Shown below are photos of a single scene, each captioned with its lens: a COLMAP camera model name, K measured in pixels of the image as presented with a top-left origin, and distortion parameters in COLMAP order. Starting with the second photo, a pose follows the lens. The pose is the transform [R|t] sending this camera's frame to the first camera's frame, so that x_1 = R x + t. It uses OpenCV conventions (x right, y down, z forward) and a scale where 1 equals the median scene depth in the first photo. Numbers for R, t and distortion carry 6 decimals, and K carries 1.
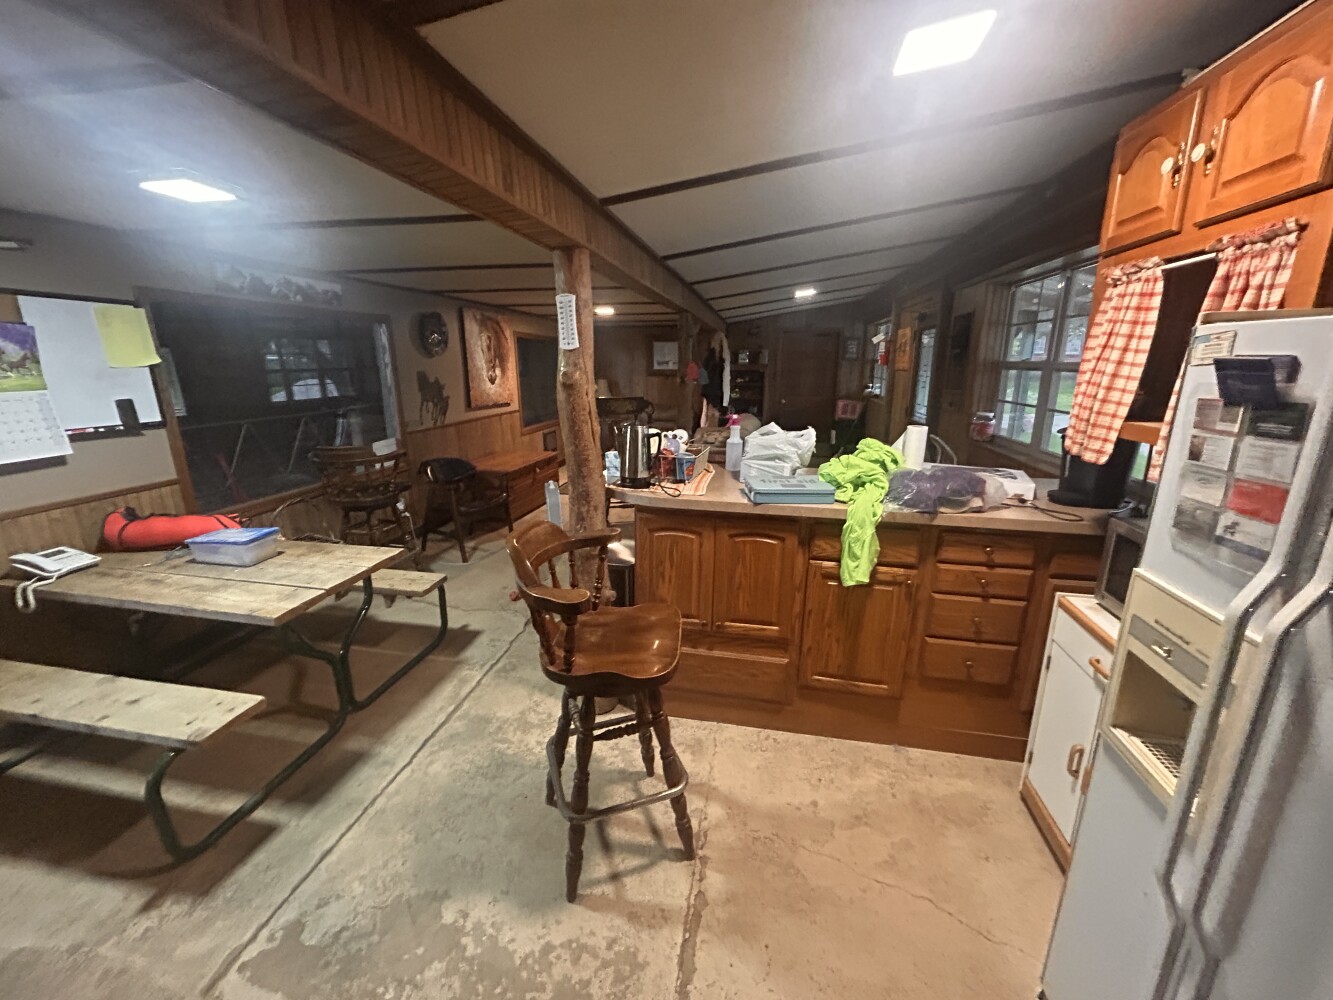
lens RADIAL K [[538.5, 0, 666.3], [0, 538.5, 499.4], [0, 0, 1]] dist [0.001346, 0.000481]
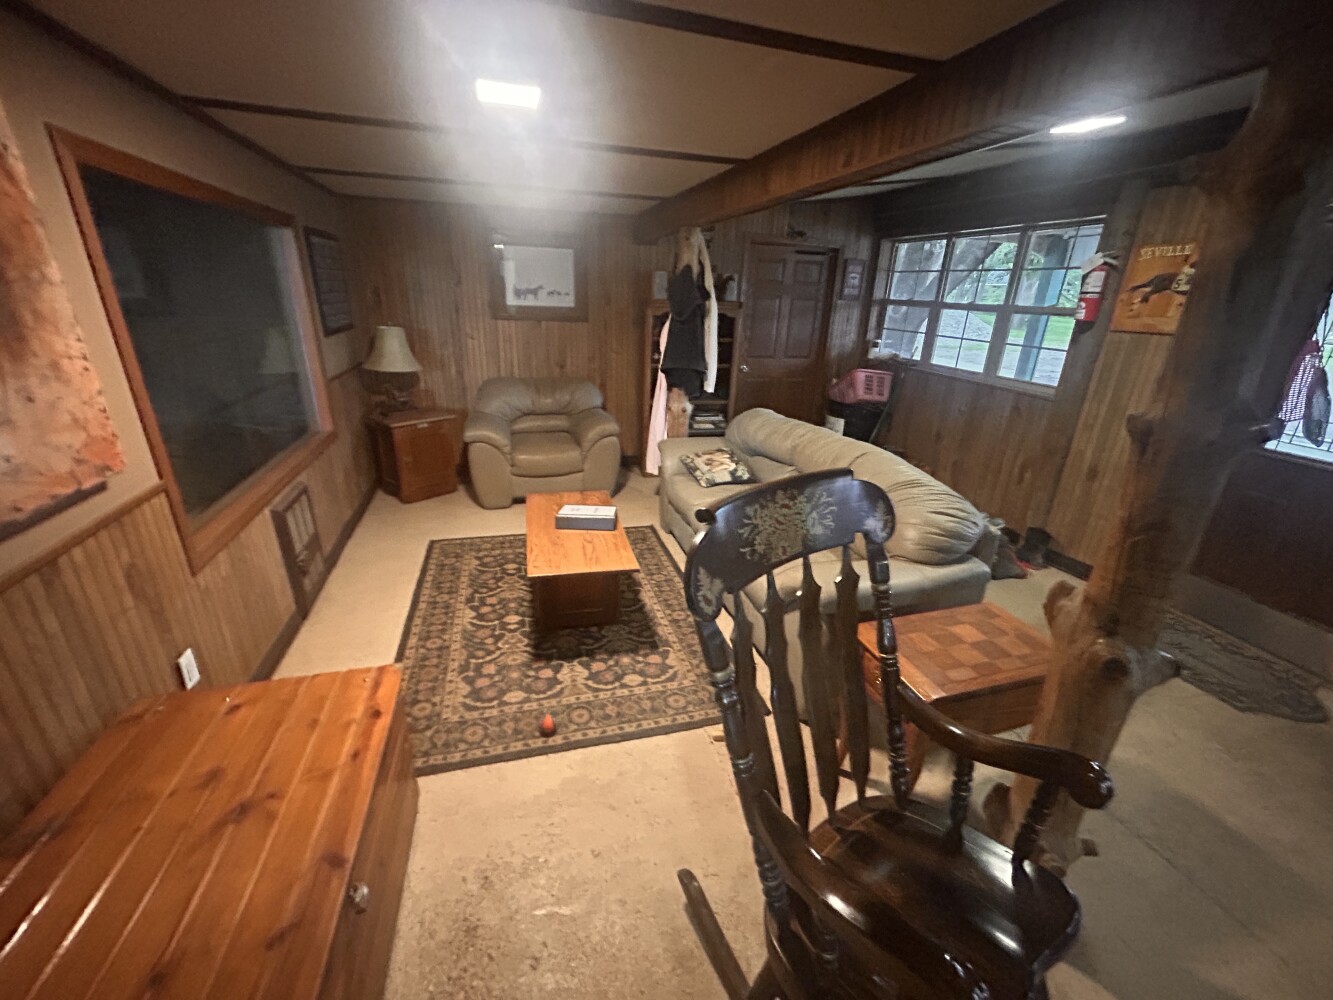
lens RADIAL K [[538.5, 0, 664.1], [0, 538.5, 501.0], [0, 0, 1]] dist [0.001346, 0.000481]
pose [[0.895623, -0.132001, 0.424777, -0.207011], [0.075760, 0.986268, 0.146748, -0.205267], [-0.438315, -0.099250, 0.893325, 0.779737]]
